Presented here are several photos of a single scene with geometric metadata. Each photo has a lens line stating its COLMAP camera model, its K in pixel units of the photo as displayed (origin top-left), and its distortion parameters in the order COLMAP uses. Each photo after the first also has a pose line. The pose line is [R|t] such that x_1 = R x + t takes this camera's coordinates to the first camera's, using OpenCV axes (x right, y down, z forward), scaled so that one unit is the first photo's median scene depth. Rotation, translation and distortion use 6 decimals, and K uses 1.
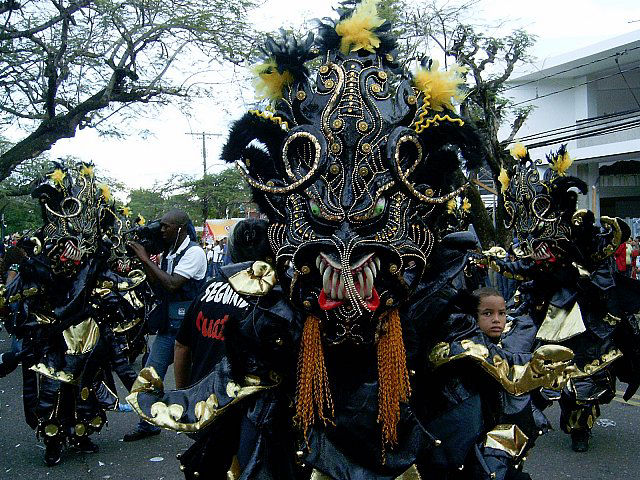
lens RADIAL K [[744.0, 0, 320.0], [0, 744.0, 240.0], [0, 0, 1]] dist [-0.215848, 0.206121]
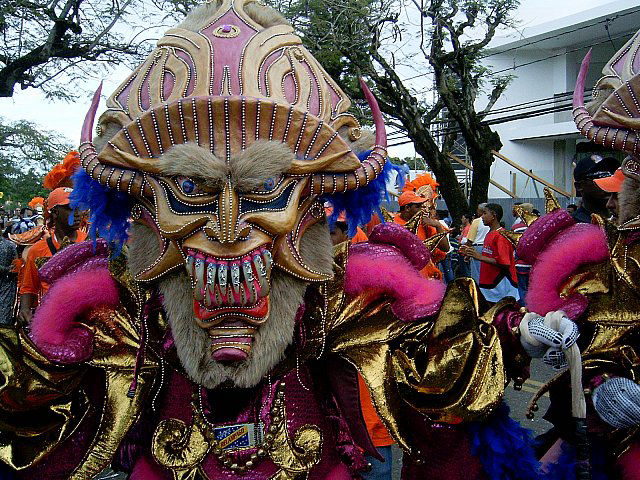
lens RADIAL K [[744.0, 0, 320.0], [0, 744.0, 240.0], [0, 0, 1]] dist [-0.215848, 0.206121]
pose [[0.998768, 0.016813, 0.046692, 0.005634], [-0.018504, 0.999180, 0.036010, -0.001988], [-0.046048, -0.036829, 0.998260, 0.077141]]
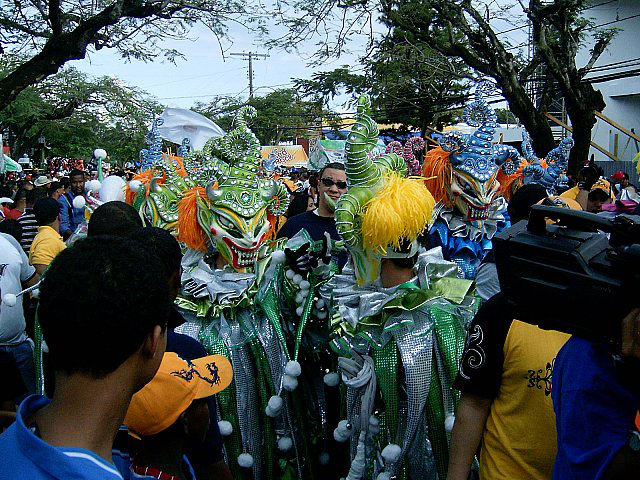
lens RADIAL K [[744.0, 0, 320.0], [0, 744.0, 240.0], [0, 0, 1]] dist [-0.215848, 0.206121]
pose [[0.997340, 0.025952, -0.068111, 0.006300], [-0.018742, 0.994354, 0.104441, -0.019473], [0.070437, -0.102886, 0.992196, 0.128978]]
